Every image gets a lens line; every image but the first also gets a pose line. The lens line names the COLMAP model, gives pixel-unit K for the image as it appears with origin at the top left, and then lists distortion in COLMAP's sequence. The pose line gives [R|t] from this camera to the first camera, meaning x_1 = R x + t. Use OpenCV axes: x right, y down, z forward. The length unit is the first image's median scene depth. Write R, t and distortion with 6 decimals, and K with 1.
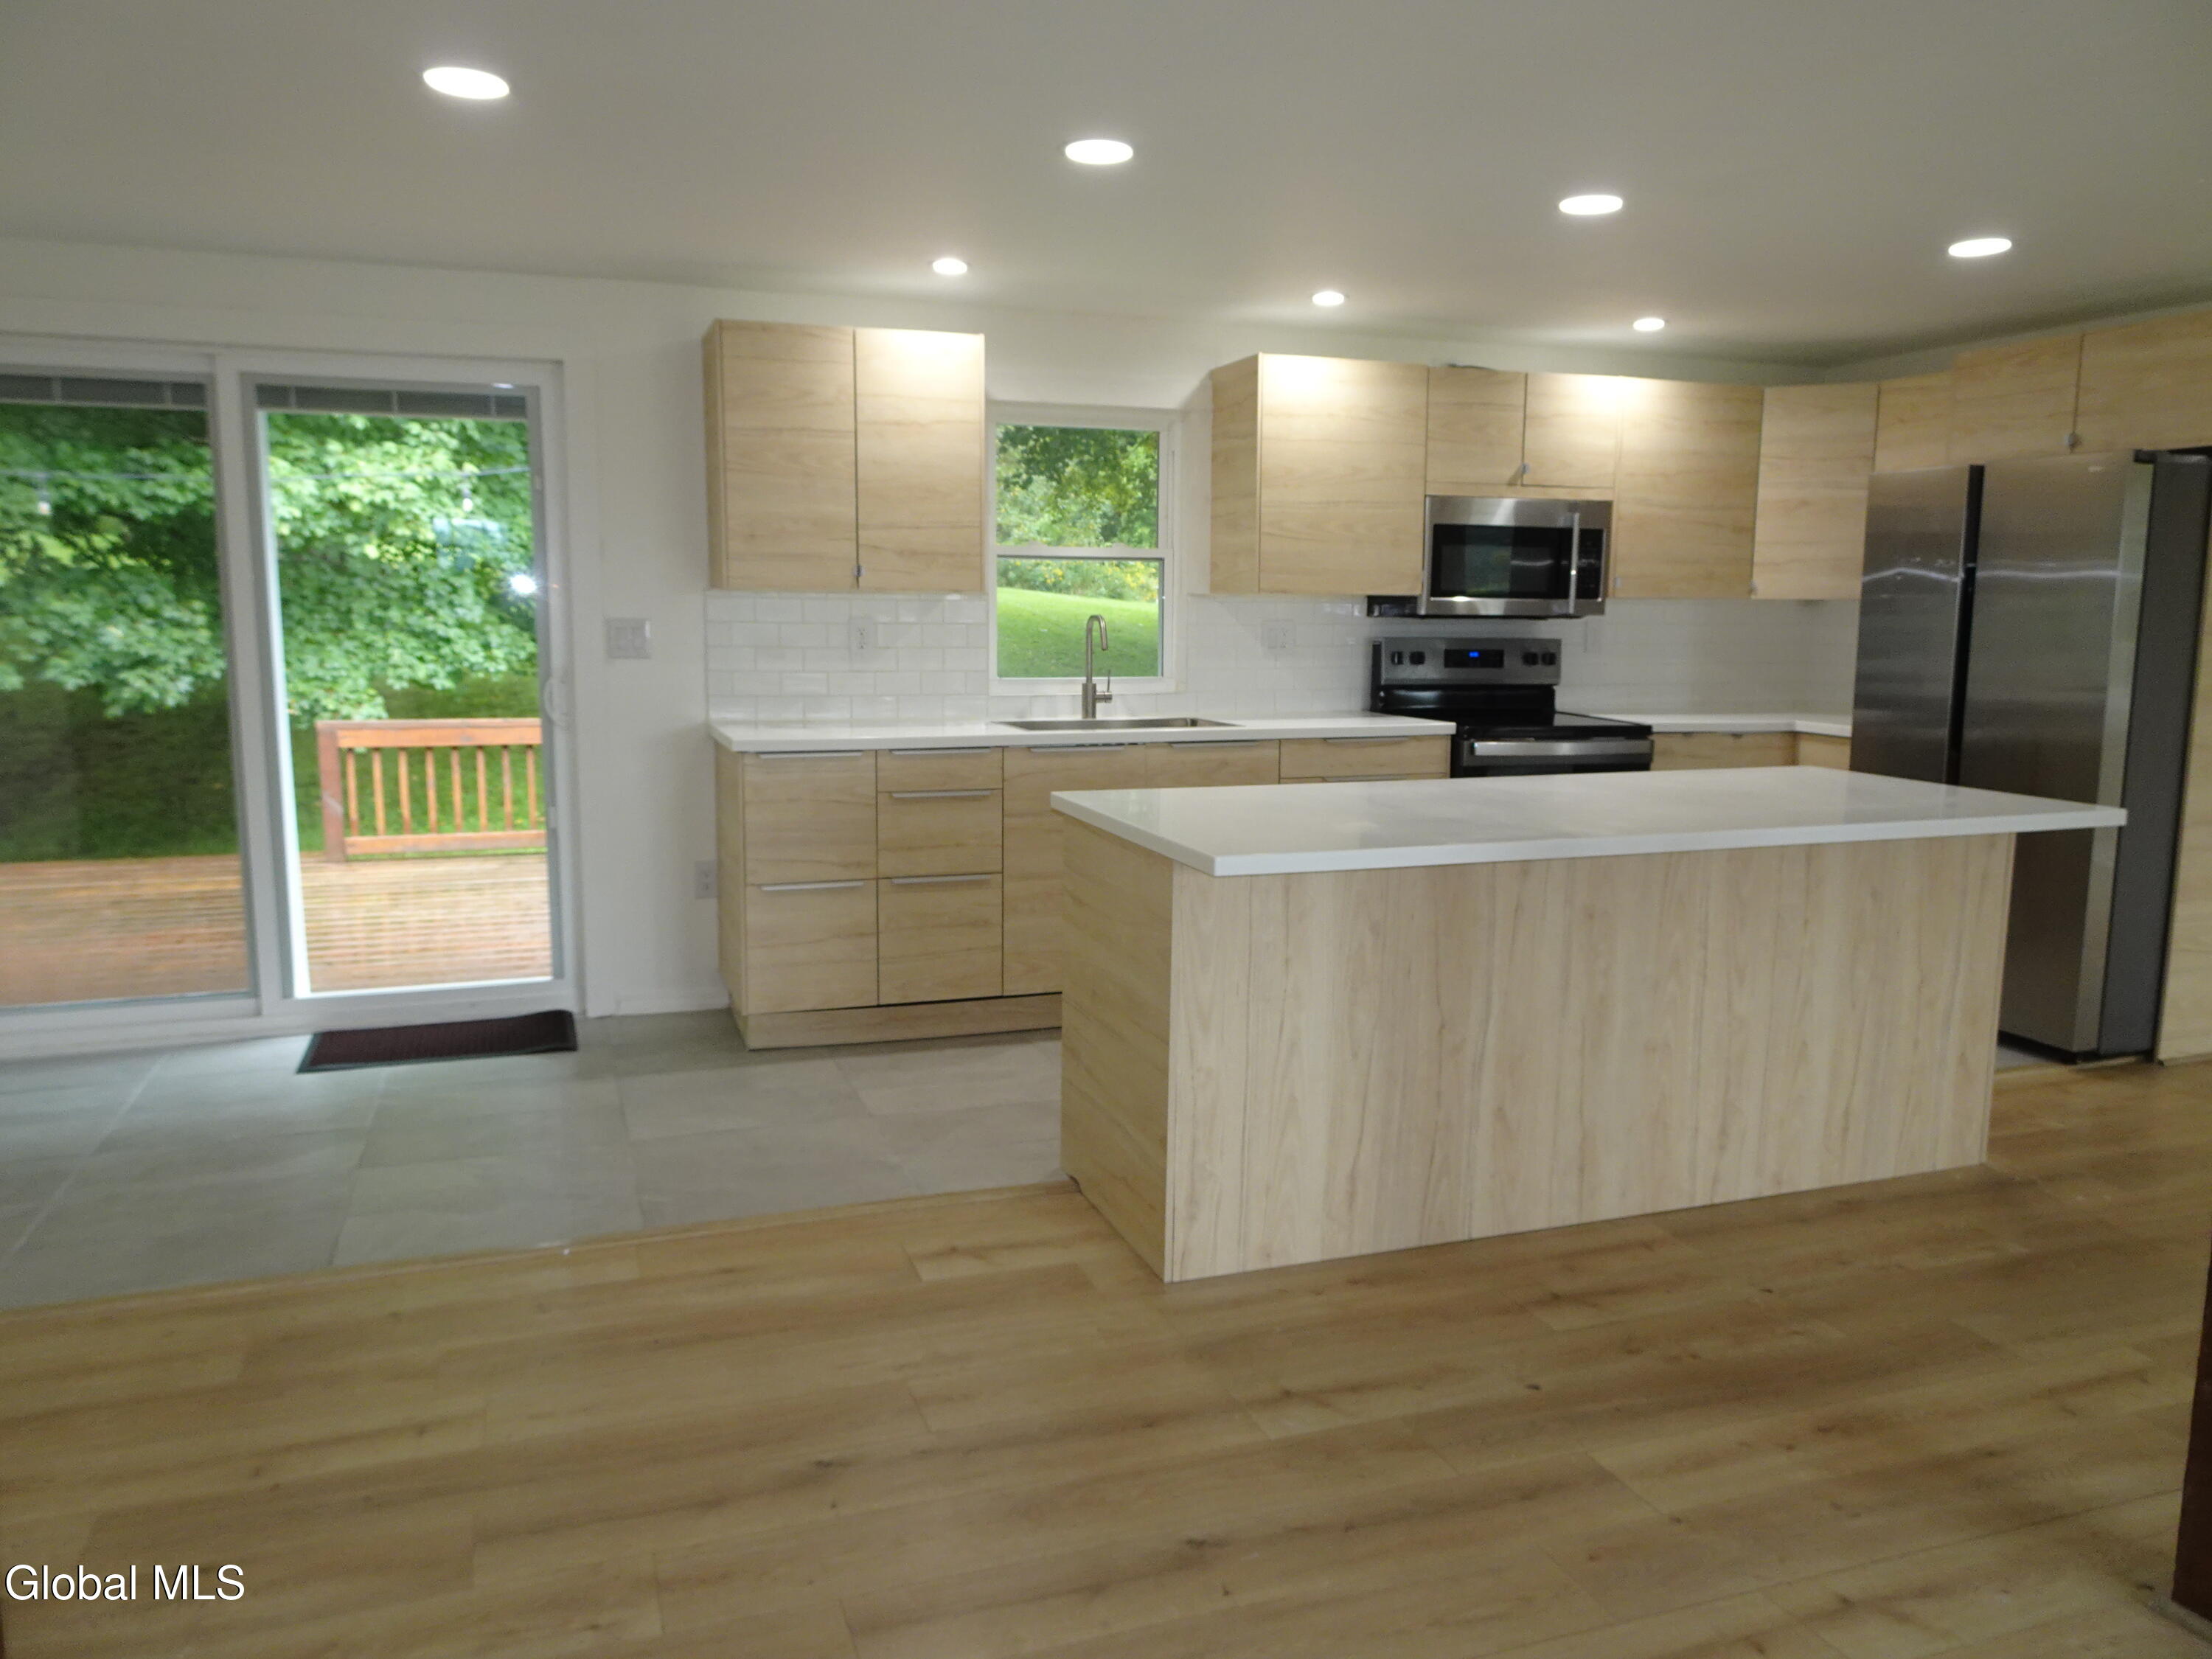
lens RADIAL K [[1594.3, 0, 1110.4], [0, 1594.3, 825.9], [0, 0, 1]] dist [0.007015, -0.000405]
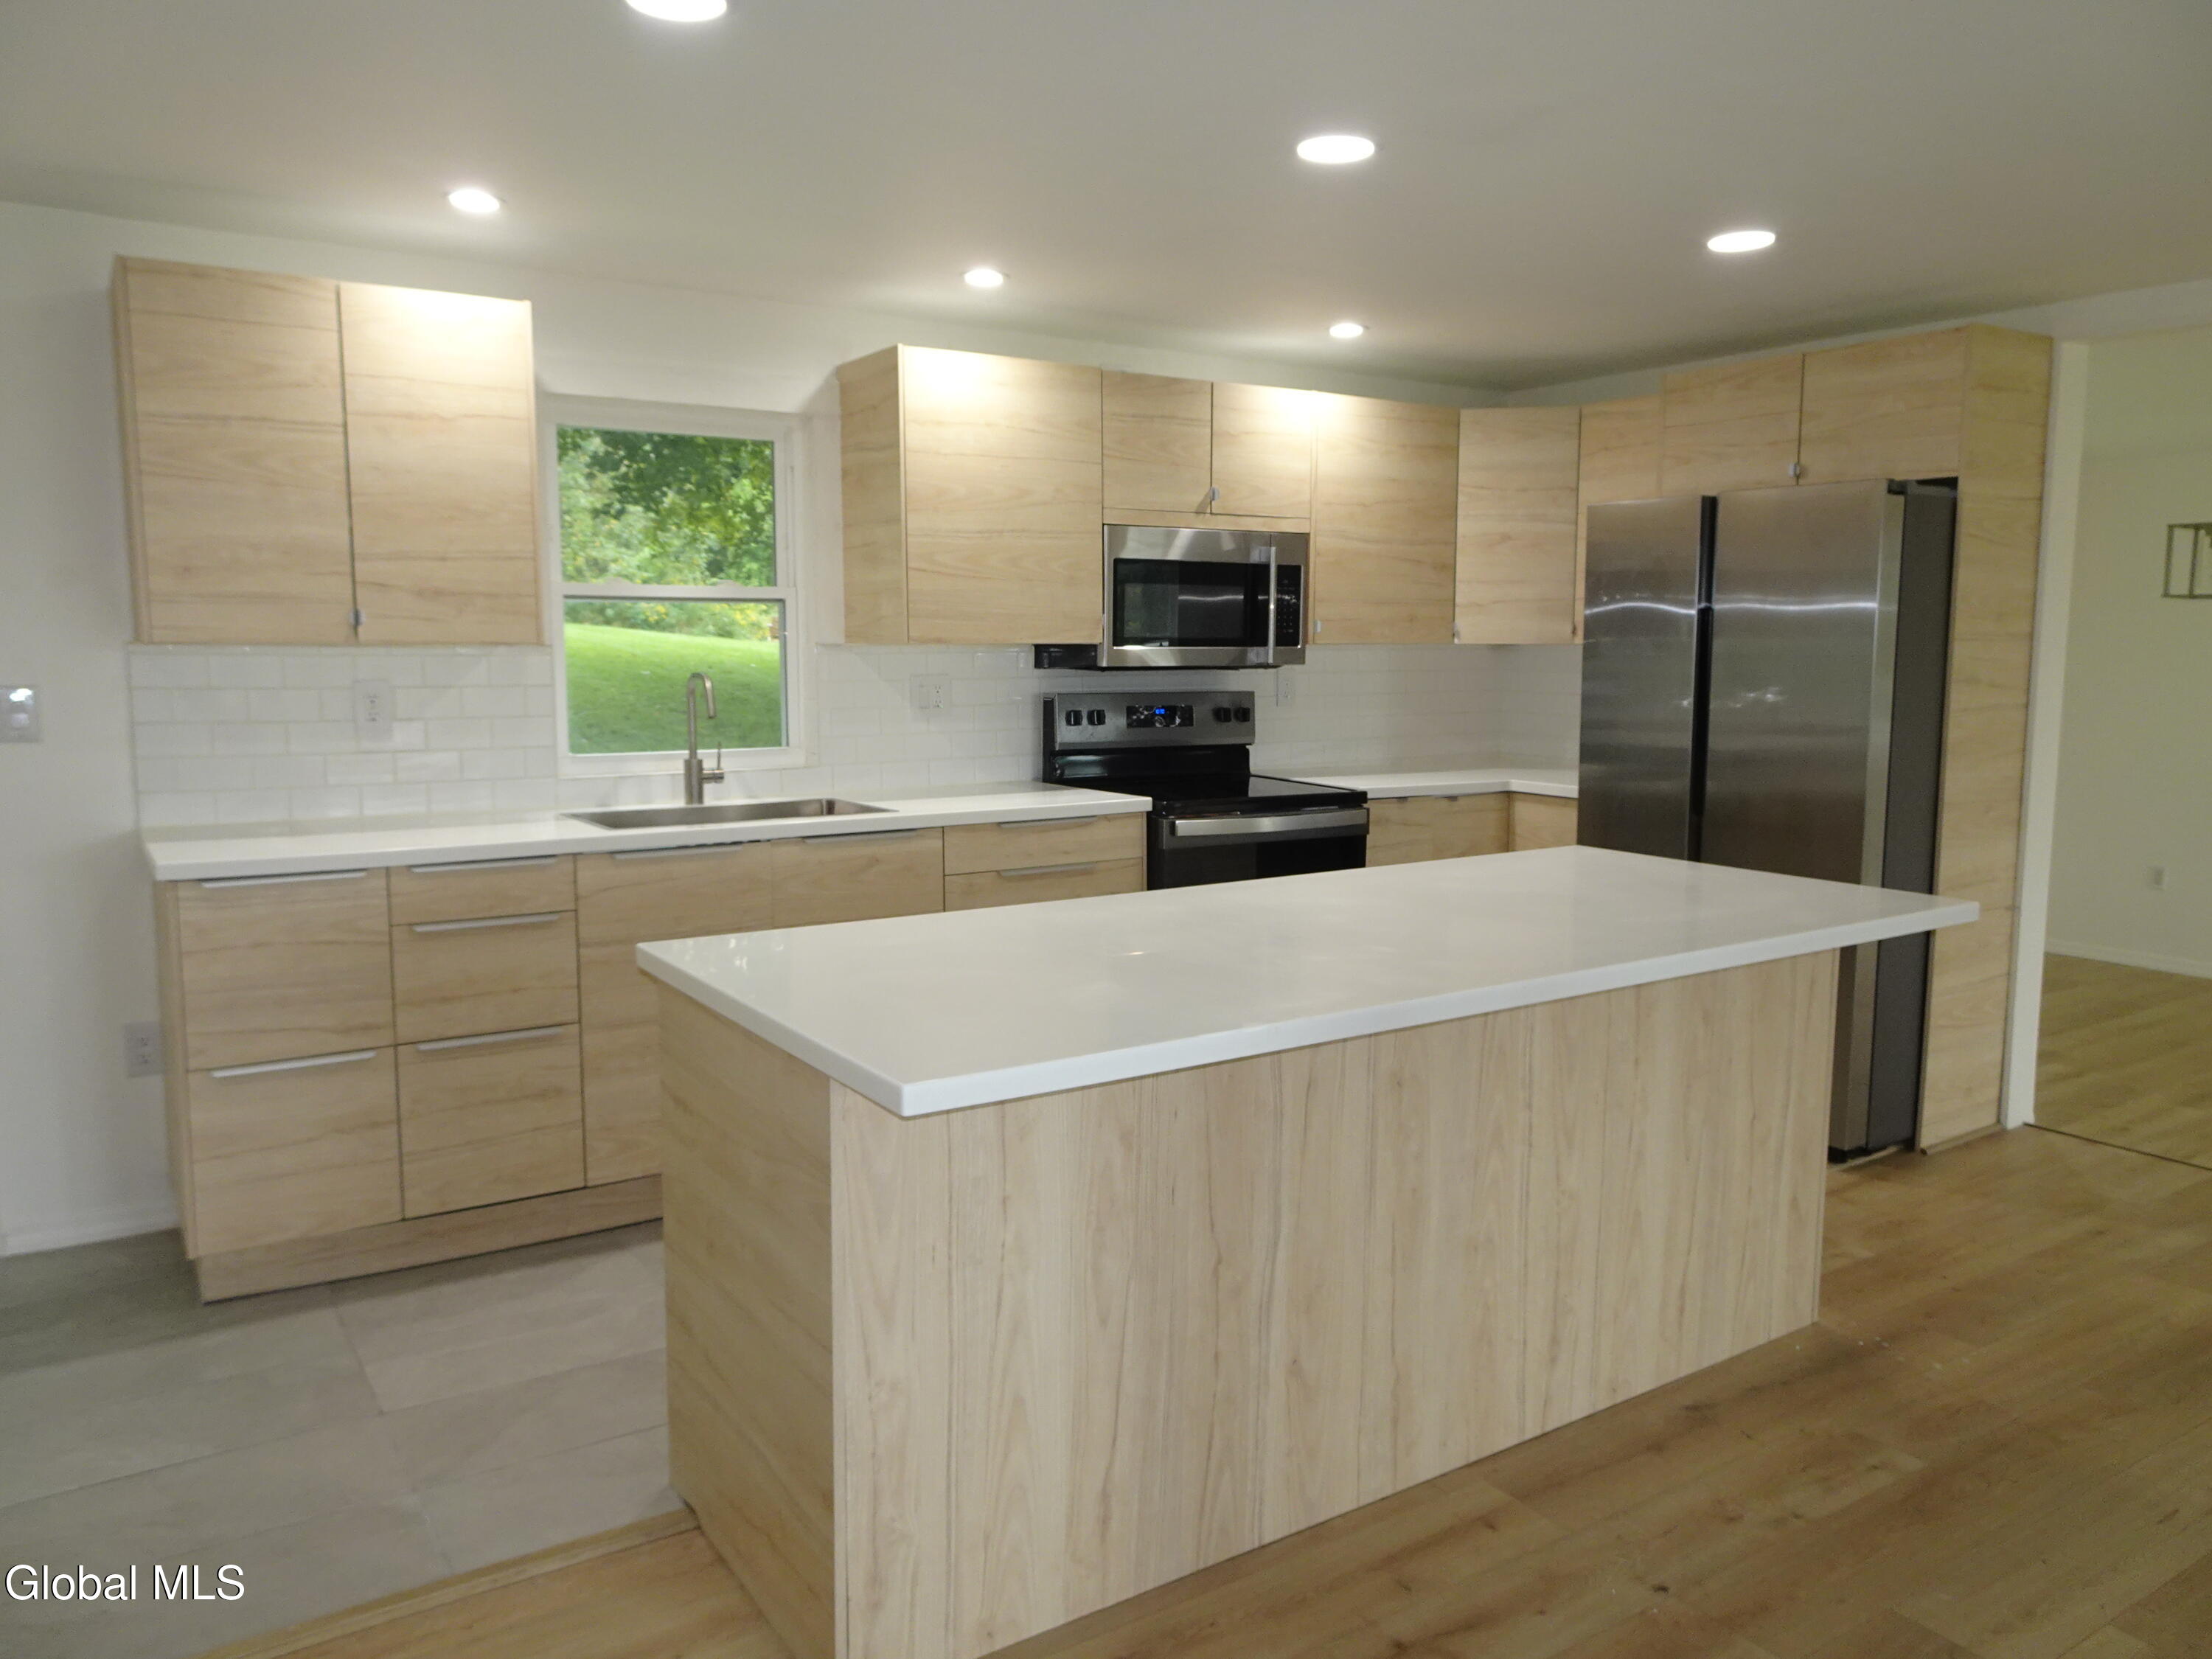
lens RADIAL K [[1594.3, 0, 1112.1], [0, 1594.3, 820.9], [0, 0, 1]] dist [0.007015, -0.000405]
pose [[0.971403, -0.033156, 0.235109, 0.001333], [0.039076, 0.999025, -0.020565, -0.039588], [-0.234197, 0.029164, 0.971752, 0.219975]]
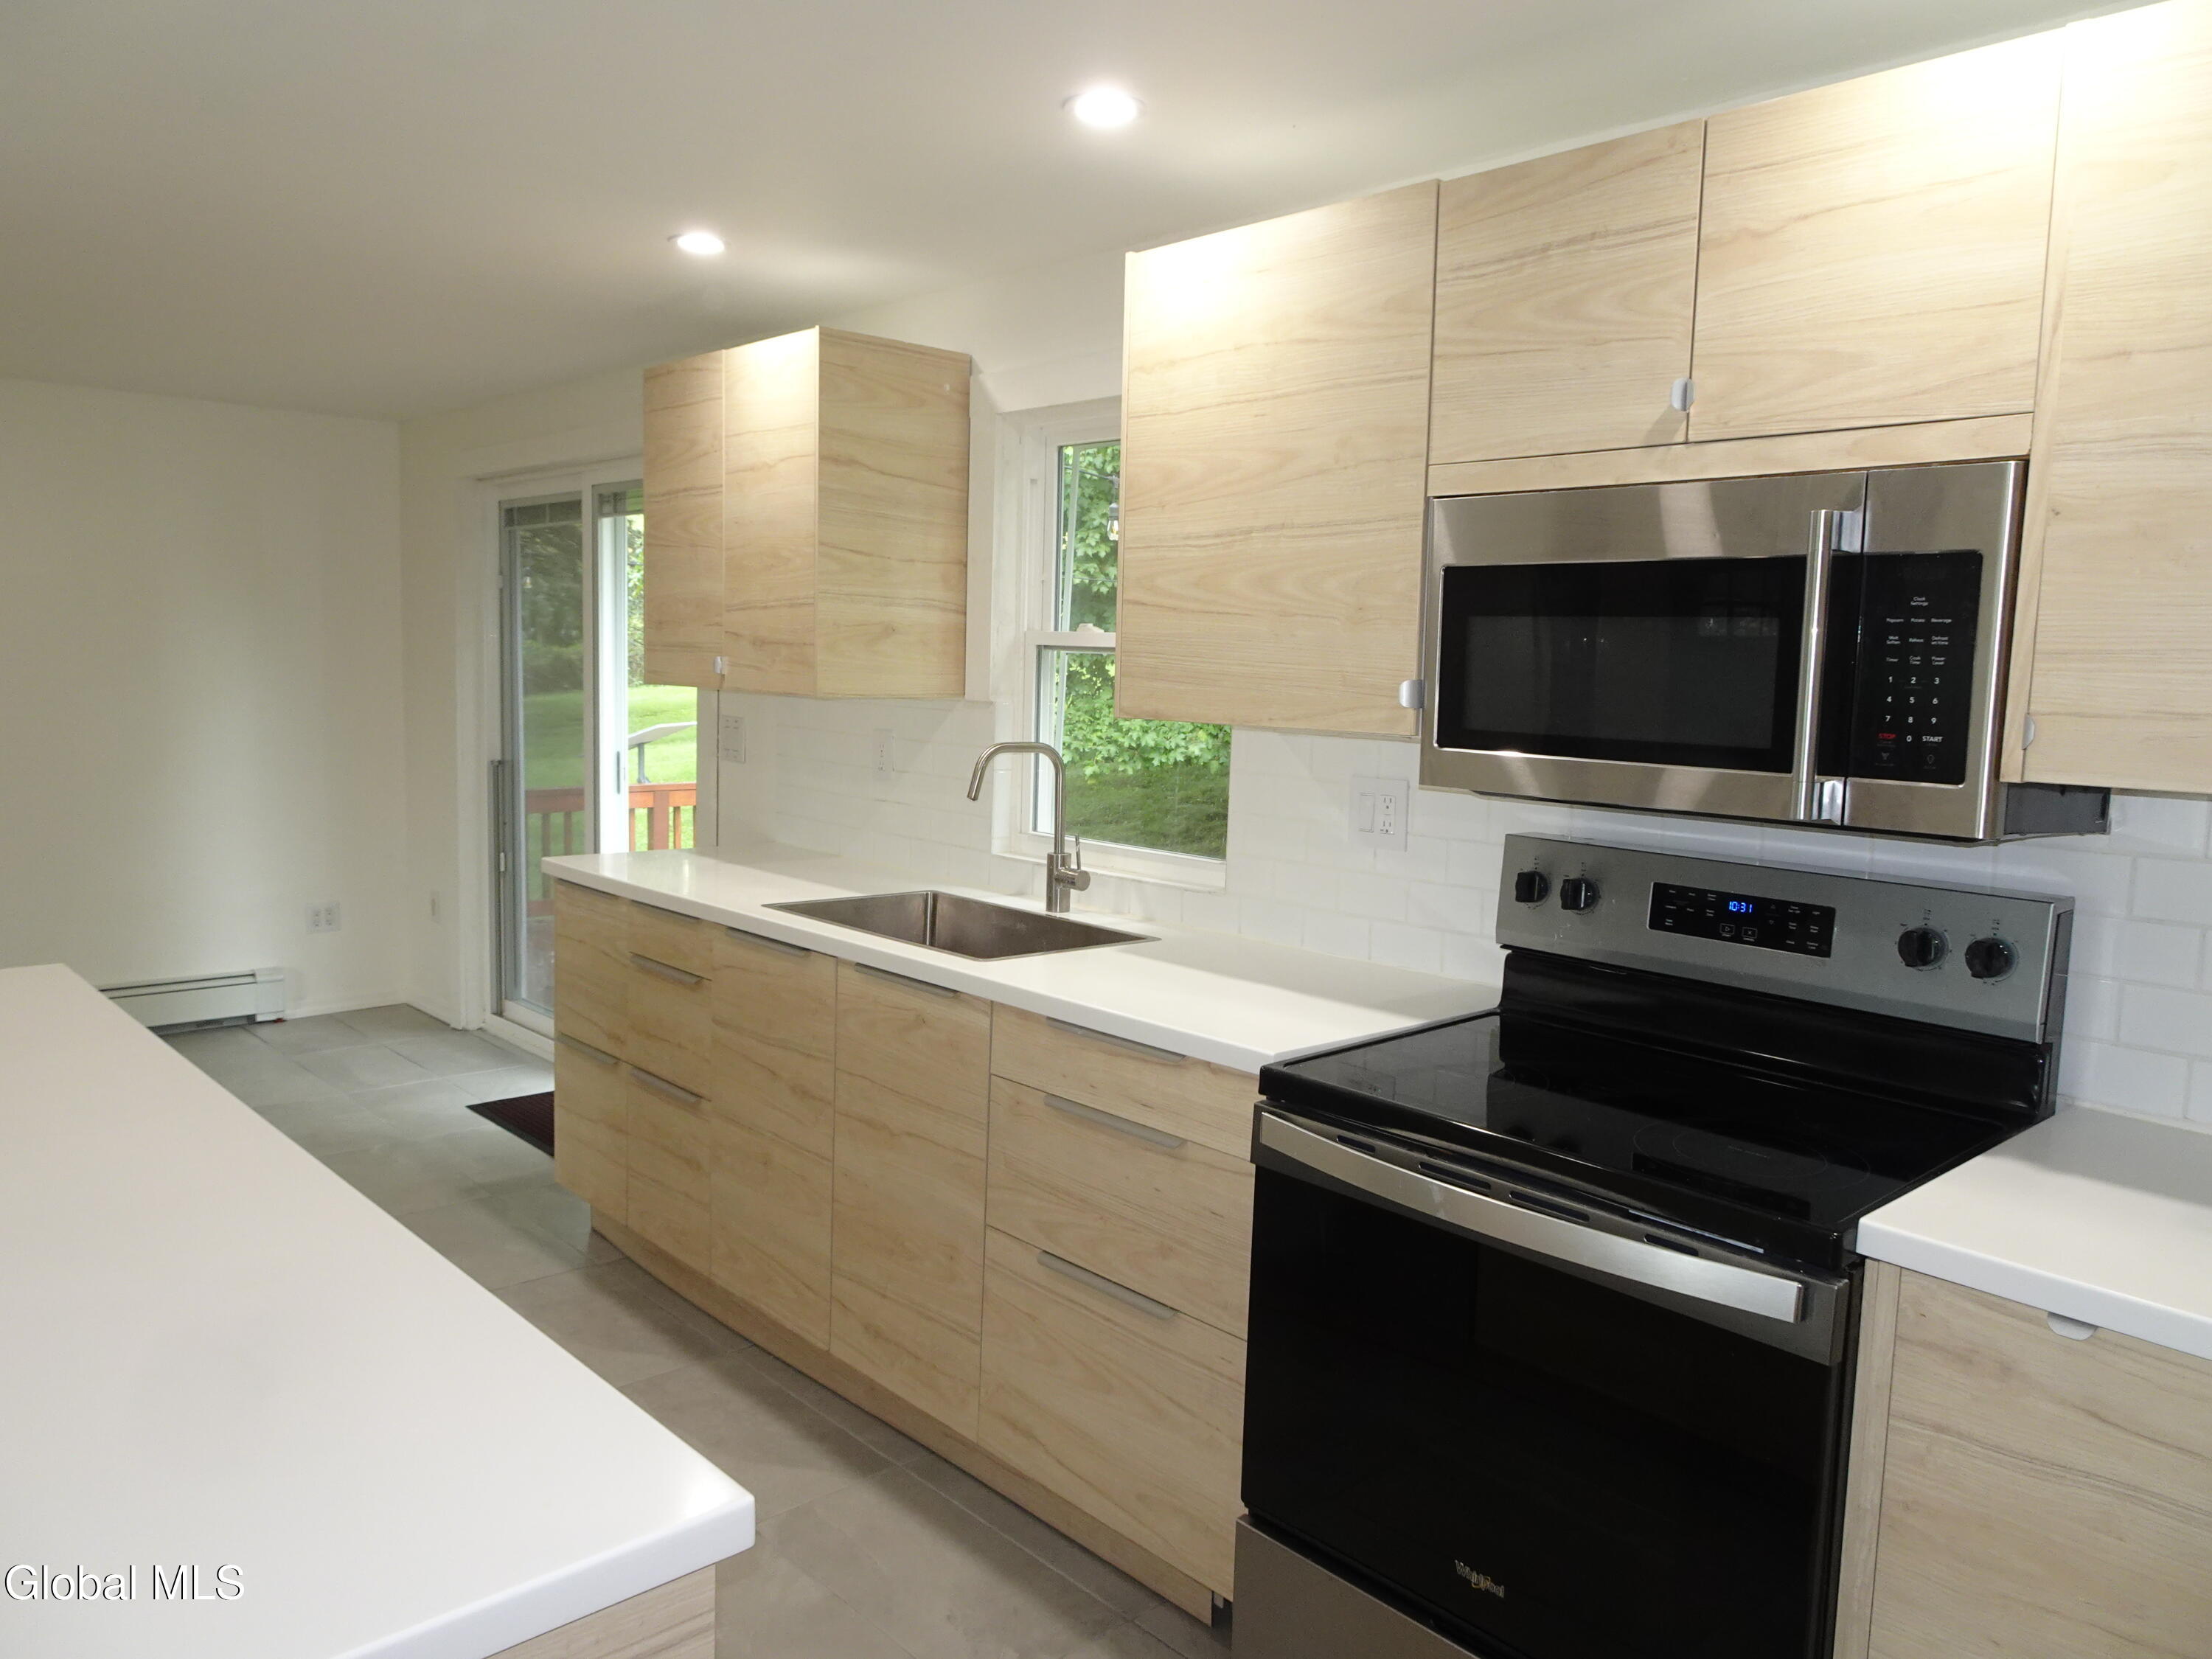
lens RADIAL K [[1594.3, 0, 1096.9], [0, 1594.3, 823.5], [0, 0, 1]] dist [0.007015, -0.000405]
pose [[0.383493, 0.099337, -0.918186, 0.619954], [-0.156503, 0.986810, 0.041395, -0.144589], [0.910187, 0.127824, 0.393982, 0.870520]]
